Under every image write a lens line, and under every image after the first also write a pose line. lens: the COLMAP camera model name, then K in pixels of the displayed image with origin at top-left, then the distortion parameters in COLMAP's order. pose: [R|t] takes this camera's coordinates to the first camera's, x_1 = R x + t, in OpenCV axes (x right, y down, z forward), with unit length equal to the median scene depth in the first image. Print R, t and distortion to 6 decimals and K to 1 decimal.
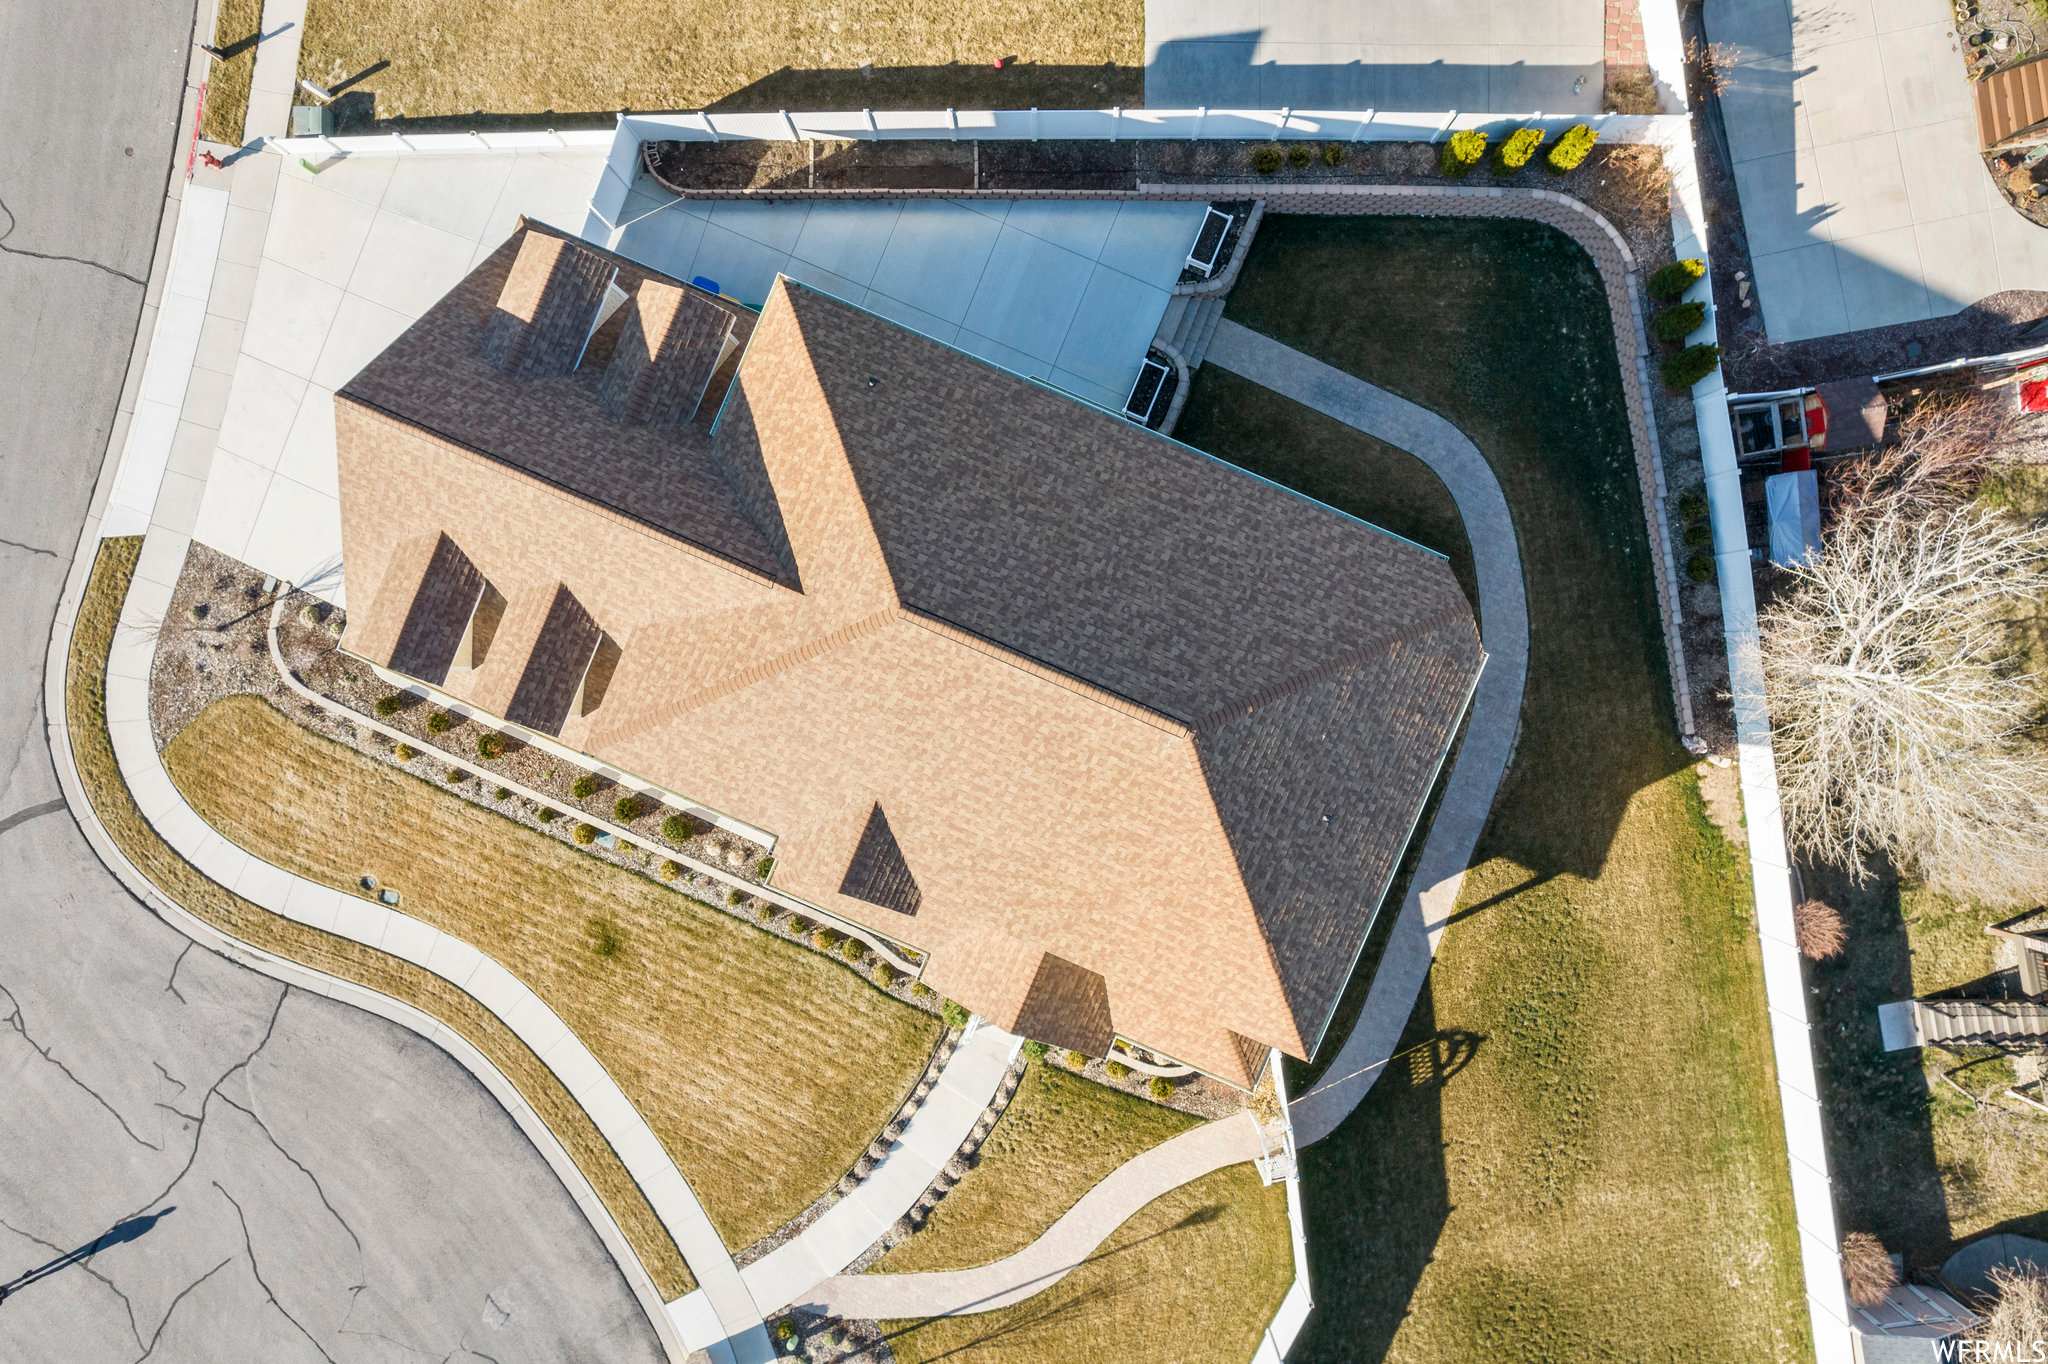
lens RADIAL K [[1313.8, 0, 1024.0], [0, 1313.8, 682.0], [0, 0, 1]] dist [-0.079424, 0.073229]
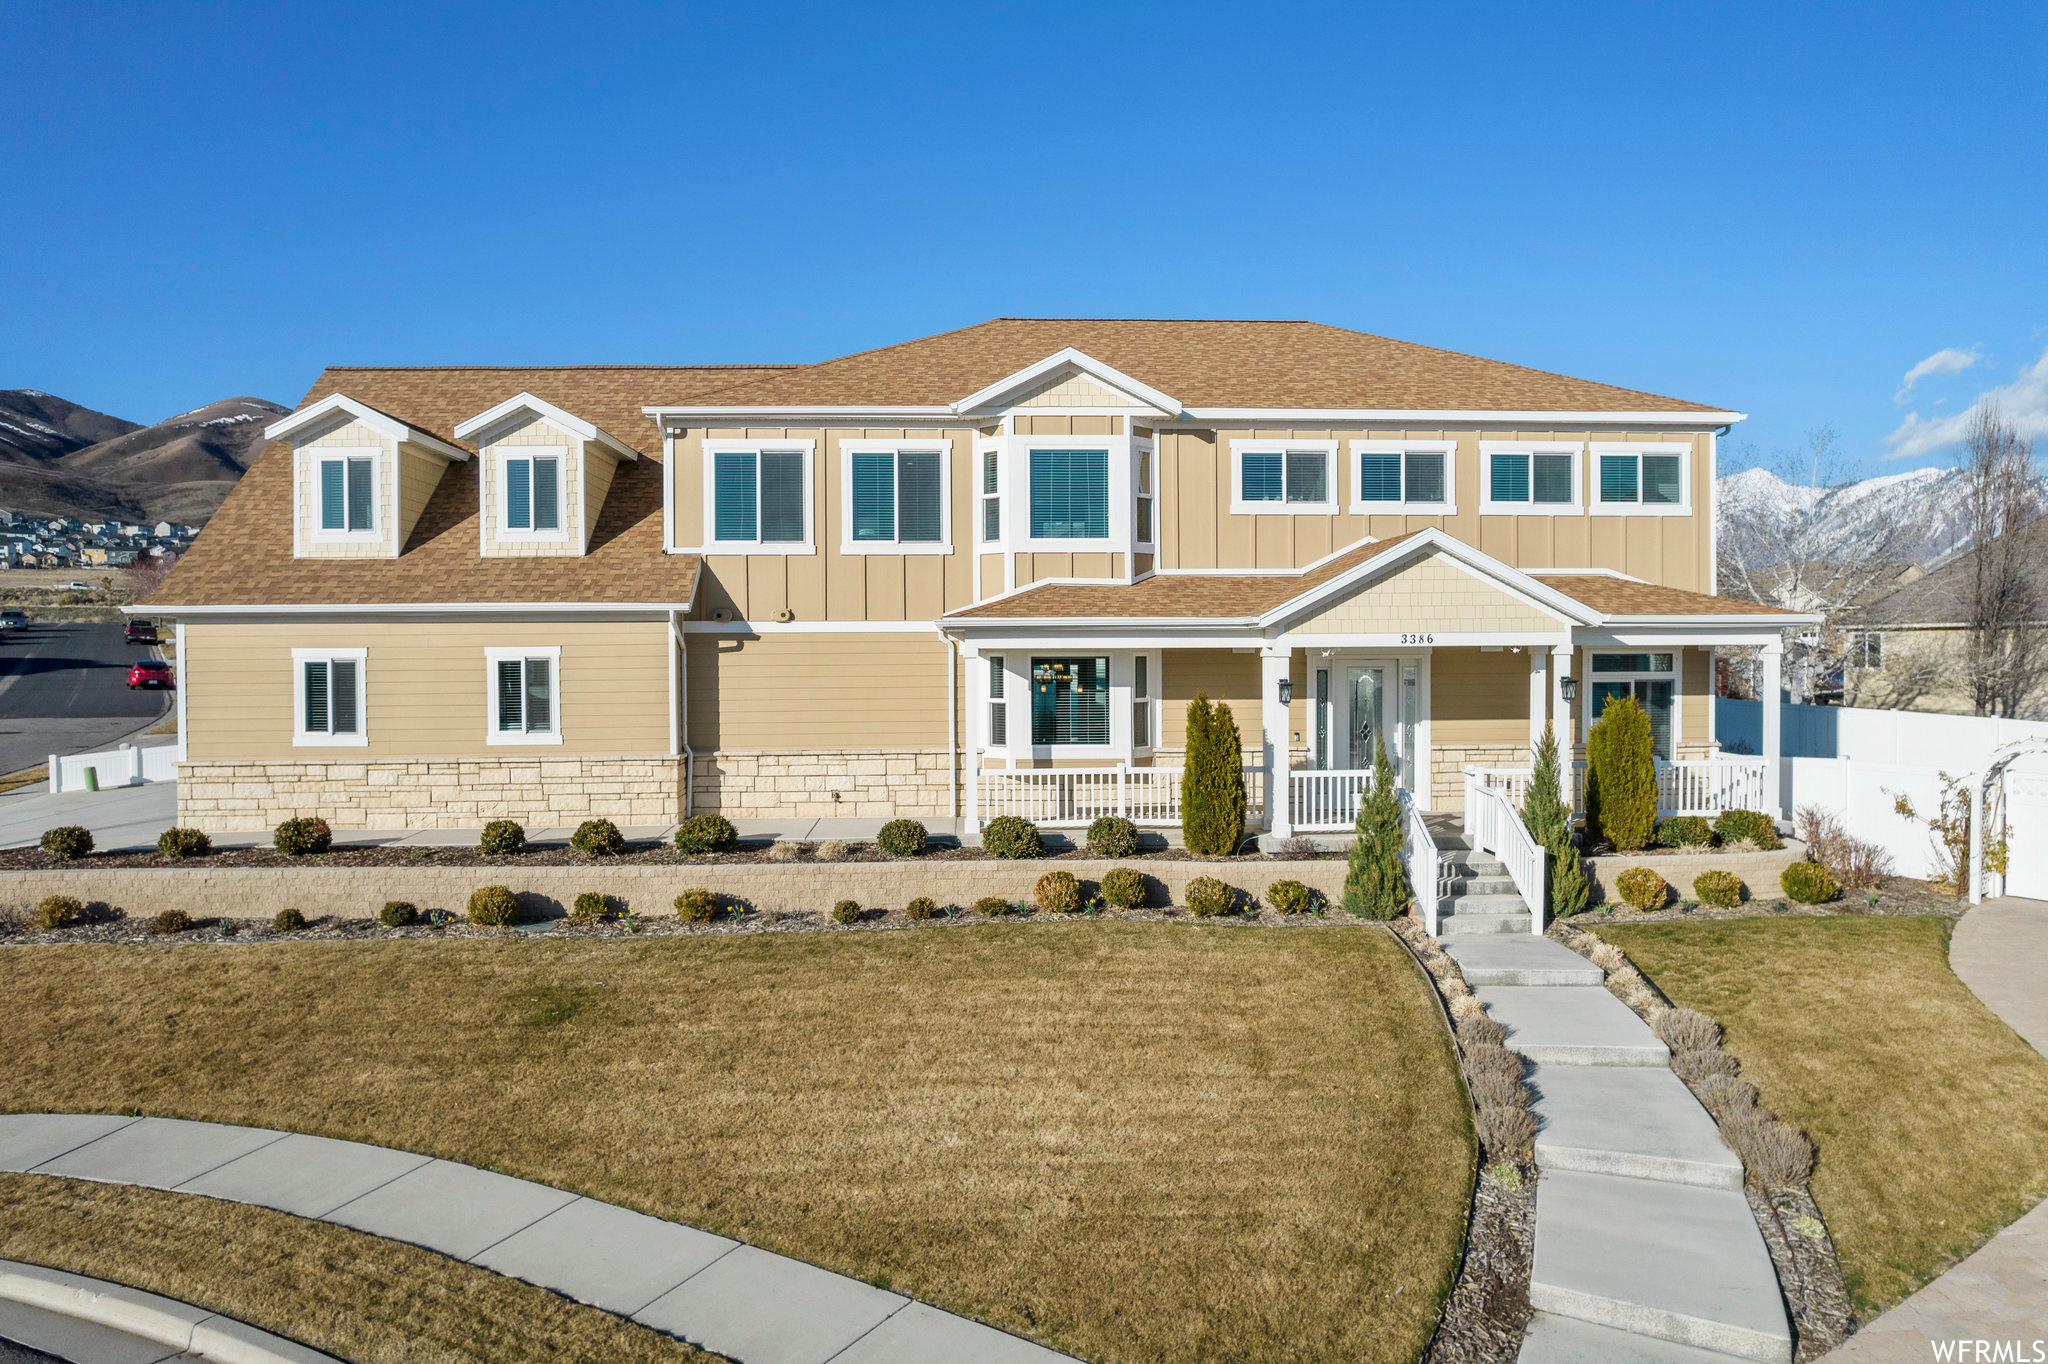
lens RADIAL K [[1322.0, 0, 1024.0], [0, 1322.0, 682.0], [0, 0, 1]] dist [-0.088243, 0.080963]
pose [[0.900318, -0.002990, 0.435223, -0.358778], [0.435233, 0.005490, -0.900301, 0.599487], [0.000303, 0.999980, 0.006244, 0.891214]]
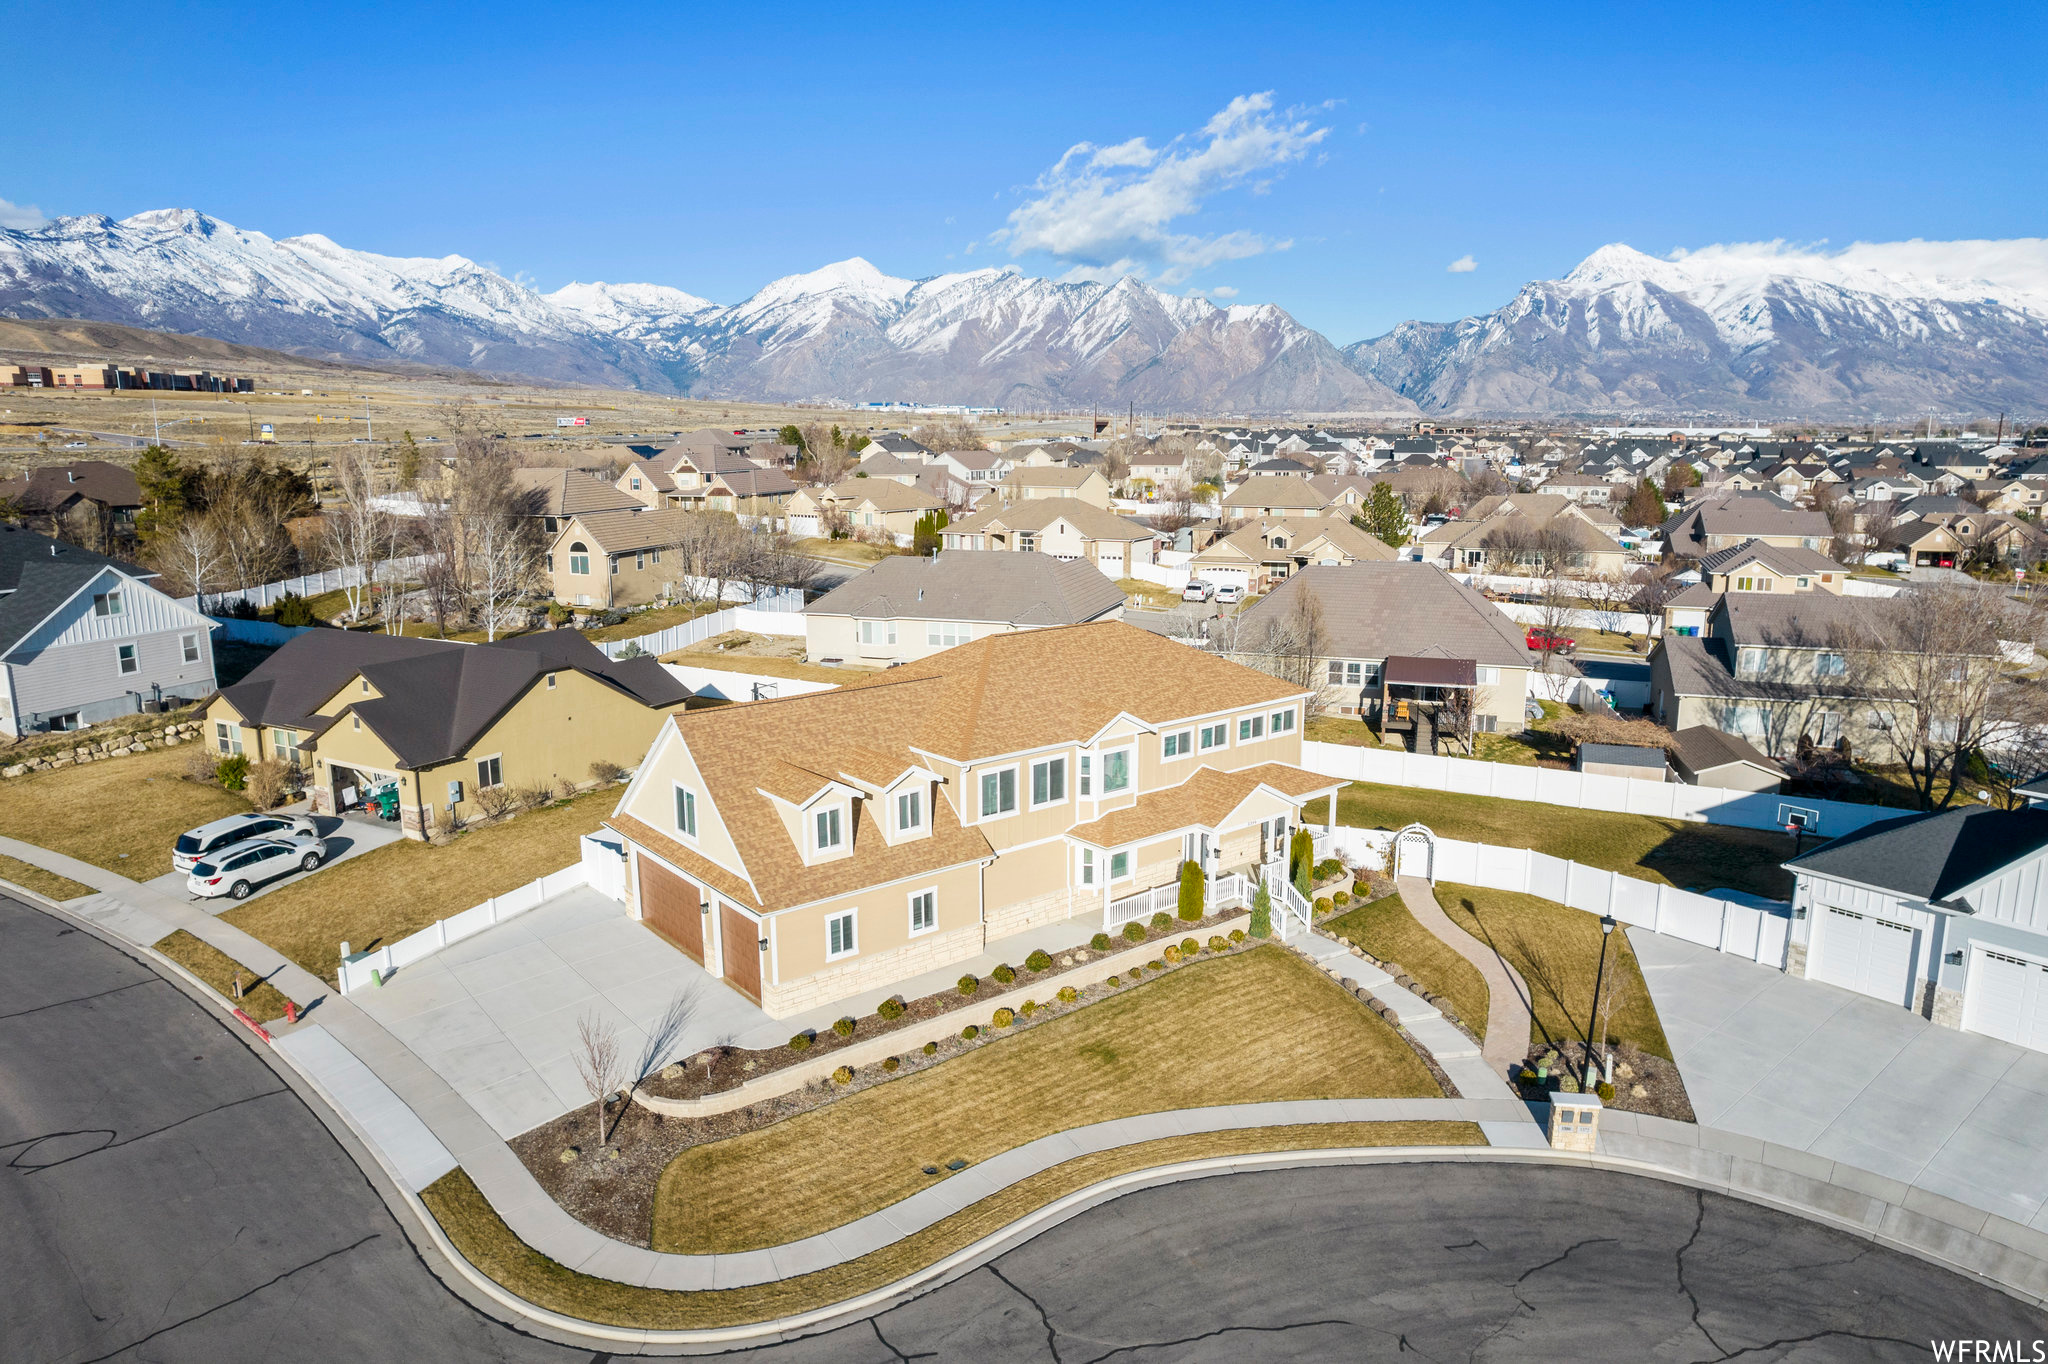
lens RADIAL K [[1313.8, 0, 1024.0], [0, 1313.8, 682.0], [0, 0, 1]] dist [-0.079424, 0.073229]
pose [[0.464391, -0.160794, 0.870911, -1.196863], [0.885603, 0.076628, -0.458078, 0.592707], [0.006920, 0.984009, 0.177985, 0.515526]]
